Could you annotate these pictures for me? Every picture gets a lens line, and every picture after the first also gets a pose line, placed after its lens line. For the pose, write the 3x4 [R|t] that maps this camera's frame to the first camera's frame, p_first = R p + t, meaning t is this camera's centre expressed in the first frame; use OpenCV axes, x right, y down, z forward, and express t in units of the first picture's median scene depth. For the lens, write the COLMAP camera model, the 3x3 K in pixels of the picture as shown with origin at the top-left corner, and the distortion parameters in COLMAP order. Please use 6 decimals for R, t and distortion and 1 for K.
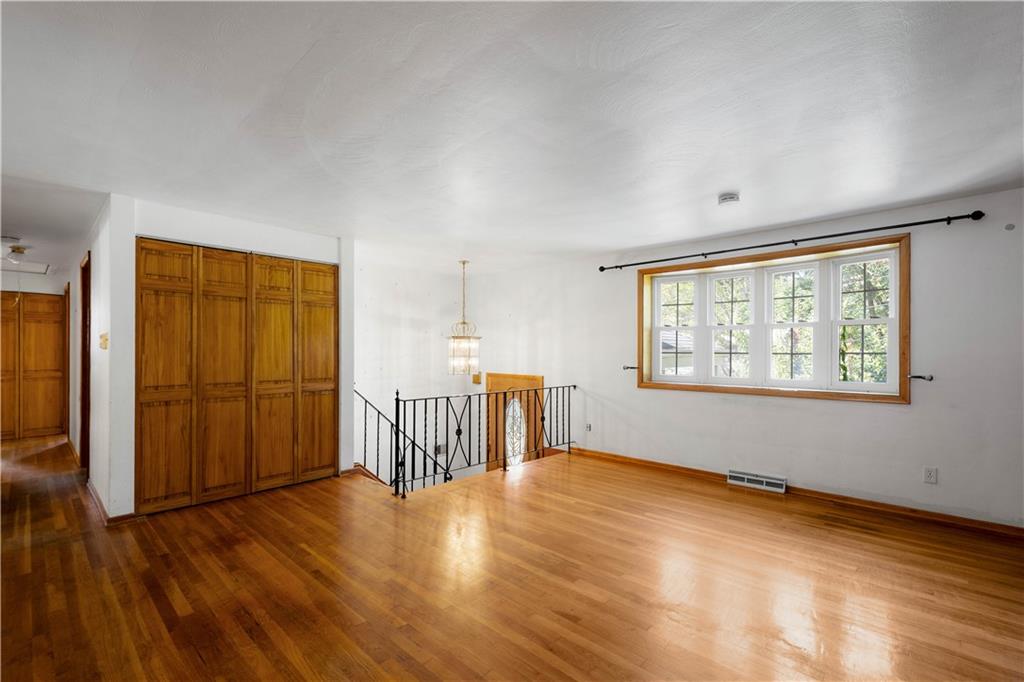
lens RADIAL K [[448.4, 0, 509.5], [0, 448.4, 350.5], [0, 0, 1]] dist [0.010940, -0.002160]
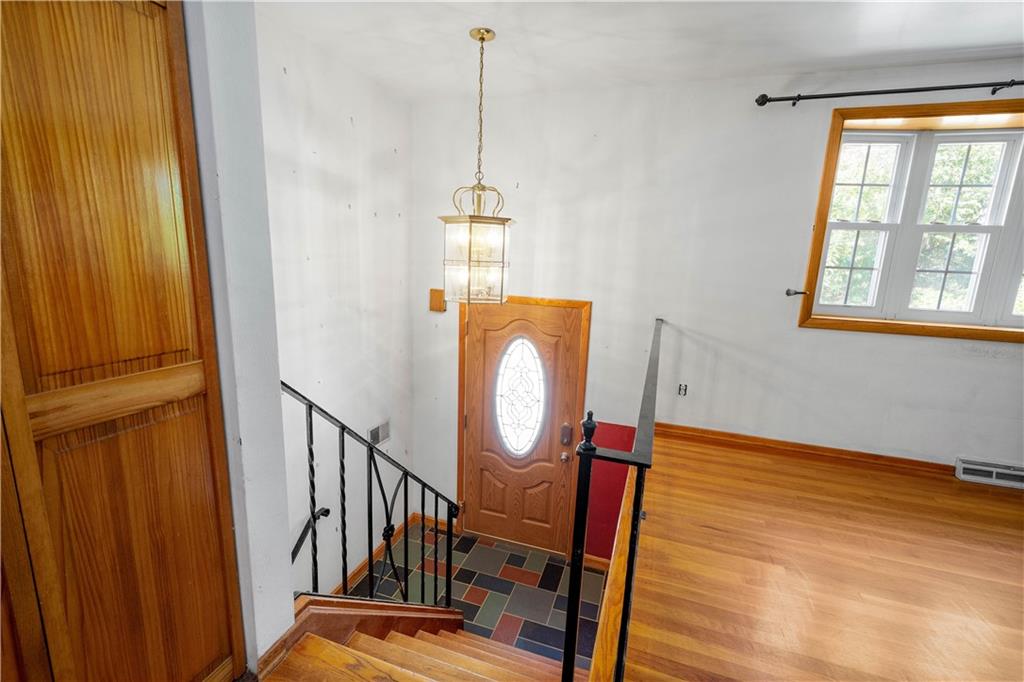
lens RADIAL K [[448.4, 0, 514.7], [0, 448.4, 344.7], [0, 0, 1]] dist [0.010940, -0.002160]
pose [[0.909056, -0.047548, 0.413953, -0.359350], [-0.036498, 0.980563, 0.192782, 0.006993], [-0.415073, -0.190358, 0.889650, 0.761603]]
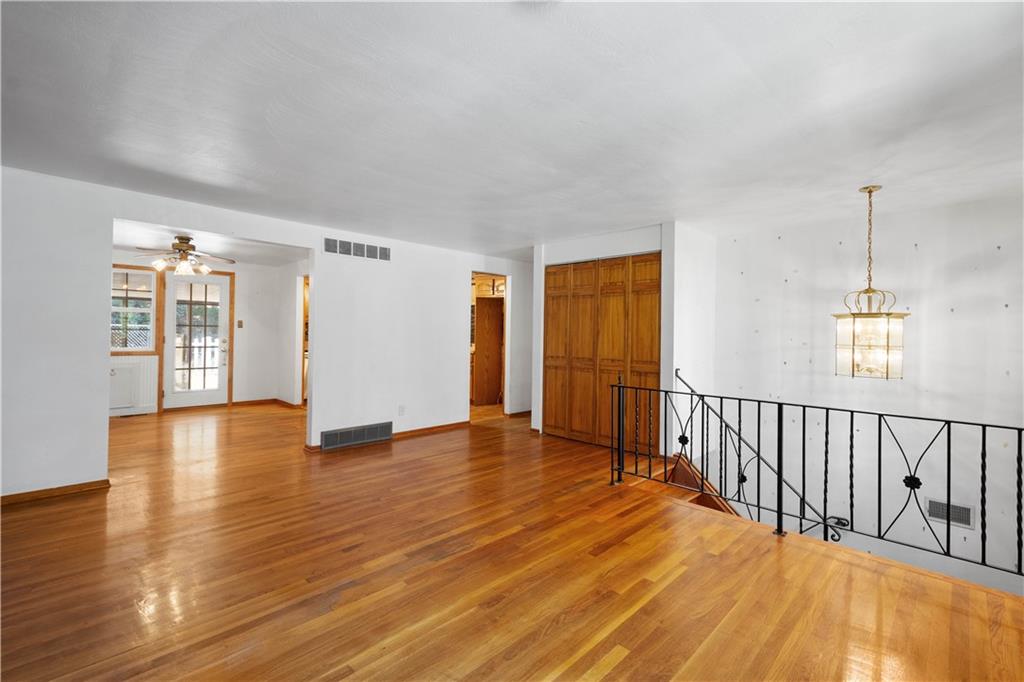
lens RADIAL K [[448.4, 0, 516.4], [0, 448.4, 335.3], [0, 0, 1]] dist [0.010940, -0.002160]
pose [[-0.005926, -0.000887, -0.999982, 0.683676], [-0.012997, 0.999915, -0.000810, 0.005691], [0.999898, 0.012992, -0.005937, 0.733111]]
